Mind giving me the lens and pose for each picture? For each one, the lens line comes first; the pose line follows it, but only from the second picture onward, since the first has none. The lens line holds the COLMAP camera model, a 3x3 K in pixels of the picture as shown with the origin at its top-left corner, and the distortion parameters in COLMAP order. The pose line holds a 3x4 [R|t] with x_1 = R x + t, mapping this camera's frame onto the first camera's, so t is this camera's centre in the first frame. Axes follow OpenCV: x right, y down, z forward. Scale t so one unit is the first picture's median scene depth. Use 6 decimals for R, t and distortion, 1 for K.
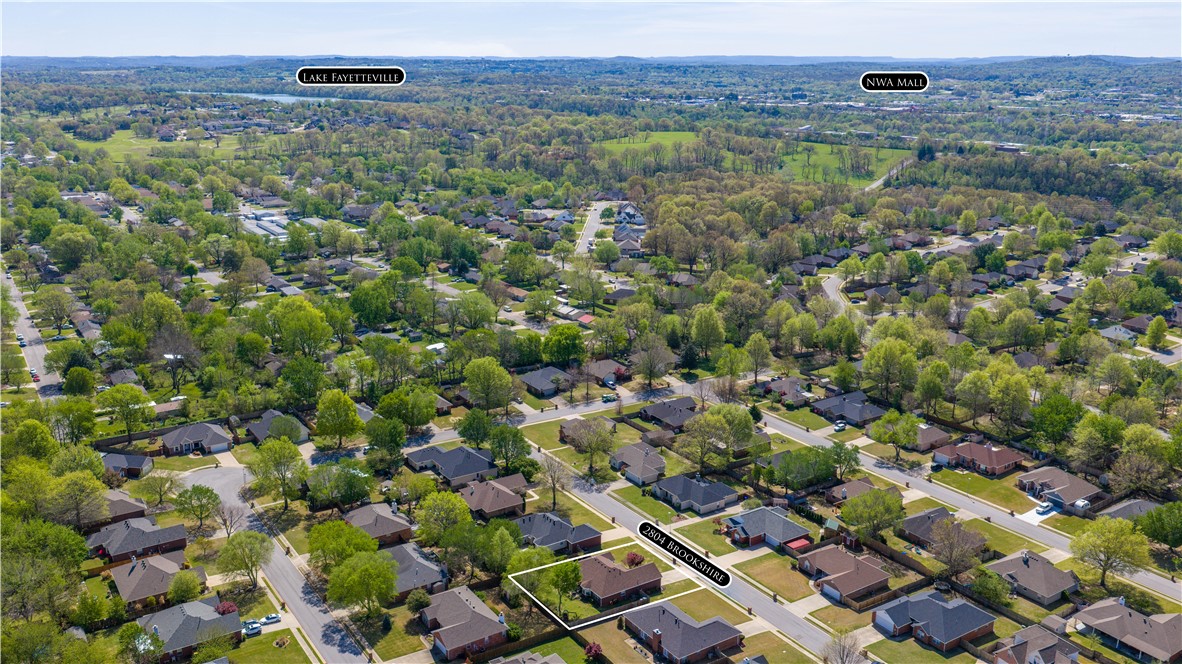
lens RADIAL K [[976.5, 0, 589.2], [0, 976.5, 337.5], [0, 0, 1]] dist [0.036082, -0.078162]
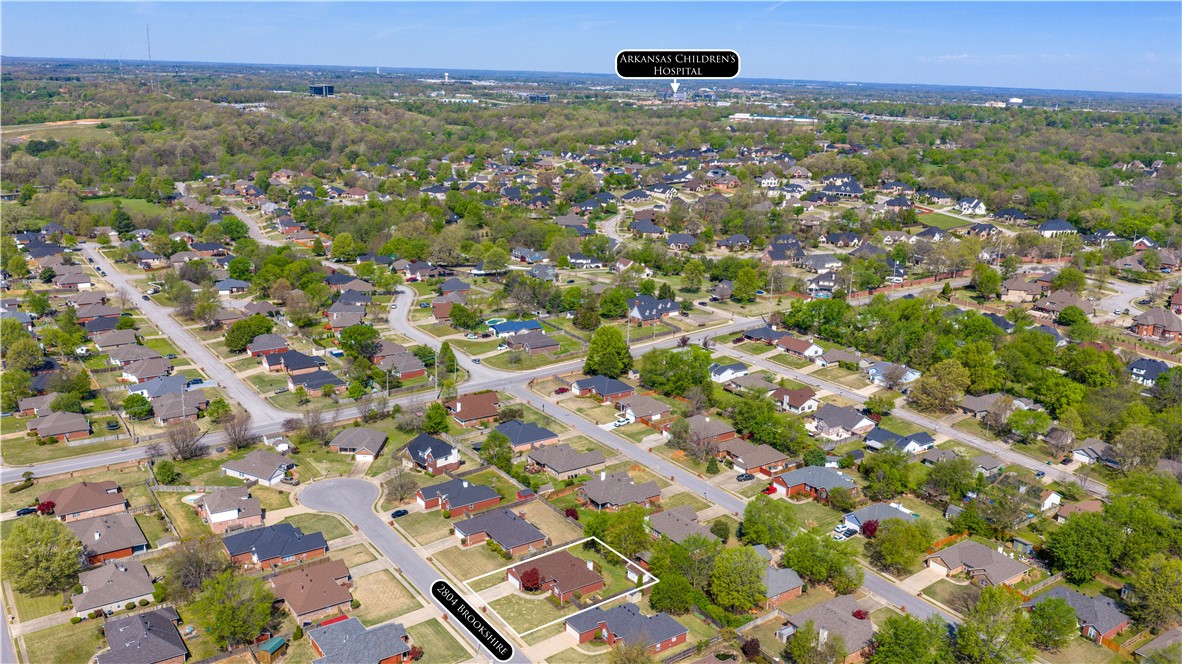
lens RADIAL K [[976.5, 0, 589.2], [0, 976.5, 337.5], [0, 0, 1]] dist [0.036082, -0.078162]
pose [[-0.998771, -0.031341, -0.038404, 0.028627], [-0.046703, 0.854630, 0.517133, -0.404584], [0.016613, 0.518291, -0.855043, 1.427744]]
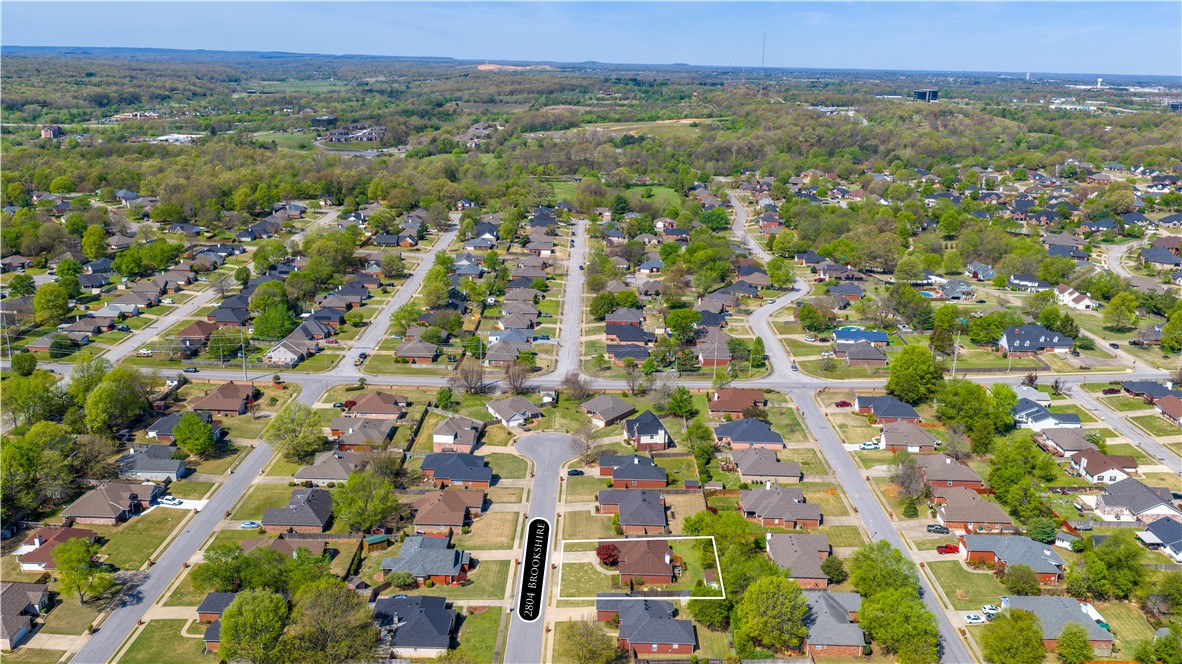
lens RADIAL K [[976.5, 0, 589.2], [0, 976.5, 337.5], [0, 0, 1]] dist [0.036082, -0.078162]
pose [[-0.825259, -0.180697, 0.535066, -0.363425], [0.126344, 0.864347, 0.486766, -0.379291], [-0.550440, 0.469311, -0.690481, 1.335258]]
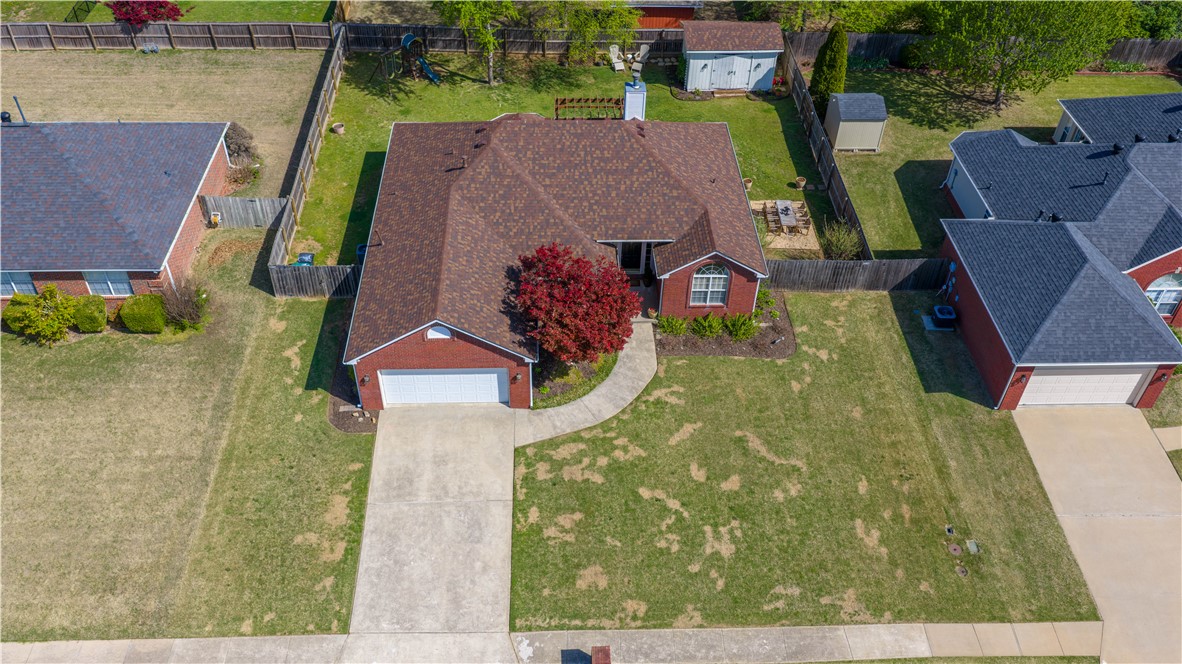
lens RADIAL K [[976.5, 0, 589.2], [0, 976.5, 337.5], [0, 0, 1]] dist [0.036082, -0.078162]
pose [[-0.517908, 0.560799, -0.645968, 0.126678], [-0.256632, 0.618493, 0.742702, 0.091285], [0.816034, 0.550428, -0.176404, 0.863184]]
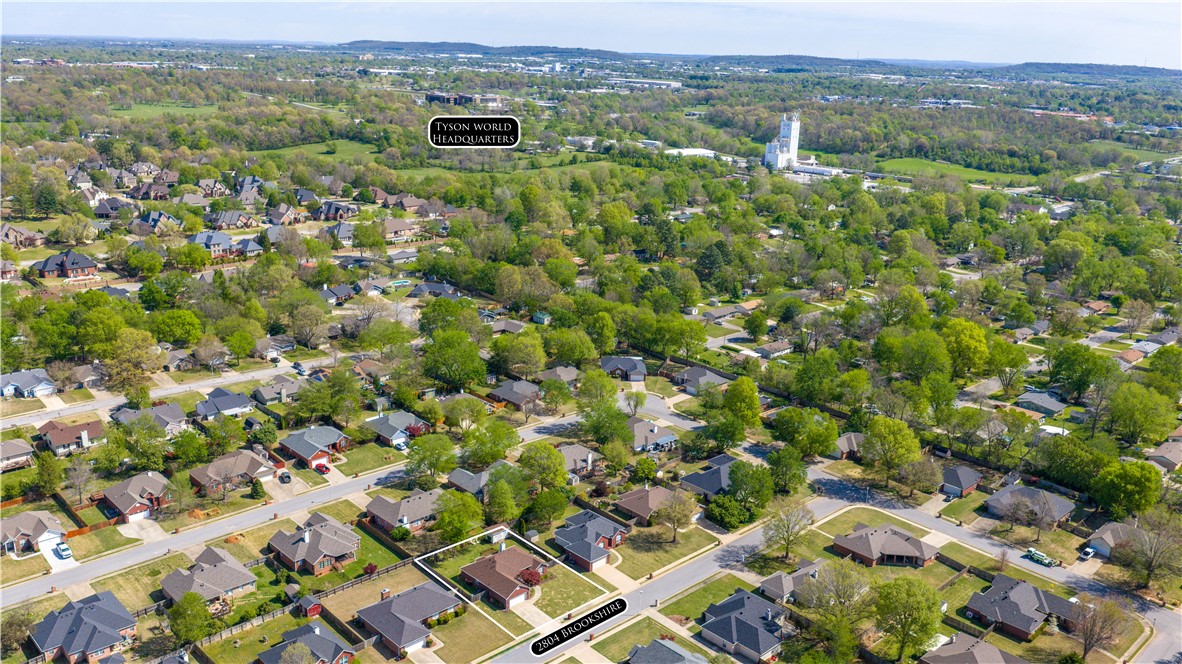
lens RADIAL K [[976.5, 0, 589.2], [0, 976.5, 337.5], [0, 0, 1]] dist [0.036082, -0.078162]
pose [[0.179018, 0.277830, -0.943802, 0.743314], [-0.295491, 0.930193, 0.217775, -0.180378], [0.938423, 0.239899, 0.248618, 0.635294]]
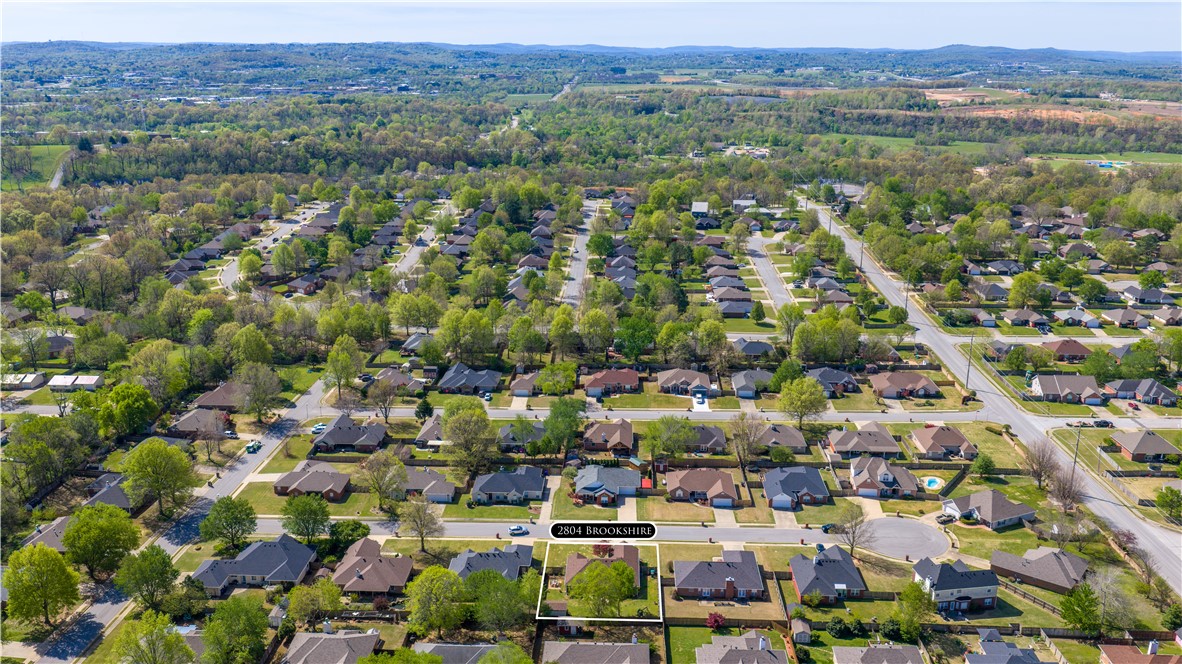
lens RADIAL K [[976.5, 0, 589.2], [0, 976.5, 337.5], [0, 0, 1]] dist [0.036082, -0.078162]
pose [[0.580334, -0.231173, 0.780879, -0.578096], [0.220487, 0.967654, 0.122604, -0.088411], [-0.783963, 0.101023, 0.612533, 0.317857]]
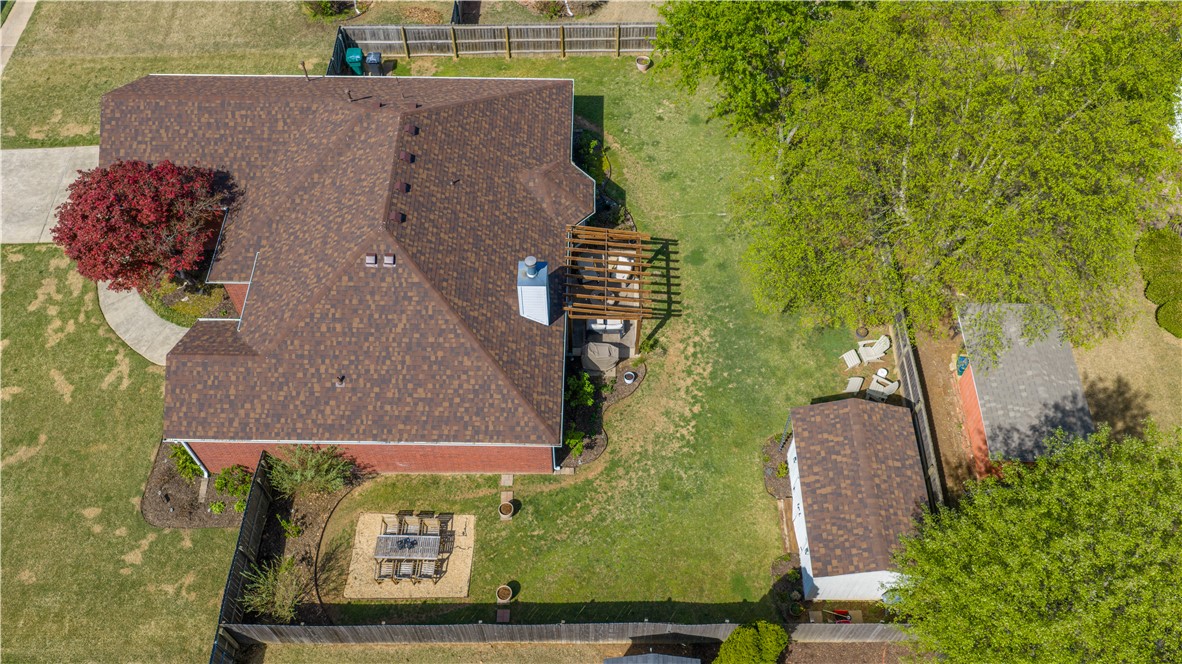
lens RADIAL K [[976.5, 0, 589.2], [0, 976.5, 337.5], [0, 0, 1]] dist [0.036082, -0.078162]
pose [[-0.825898, -0.473994, 0.305324, -0.052683], [0.141249, 0.350316, 0.925920, 0.088032], [-0.545841, 0.807841, -0.222374, 0.843352]]
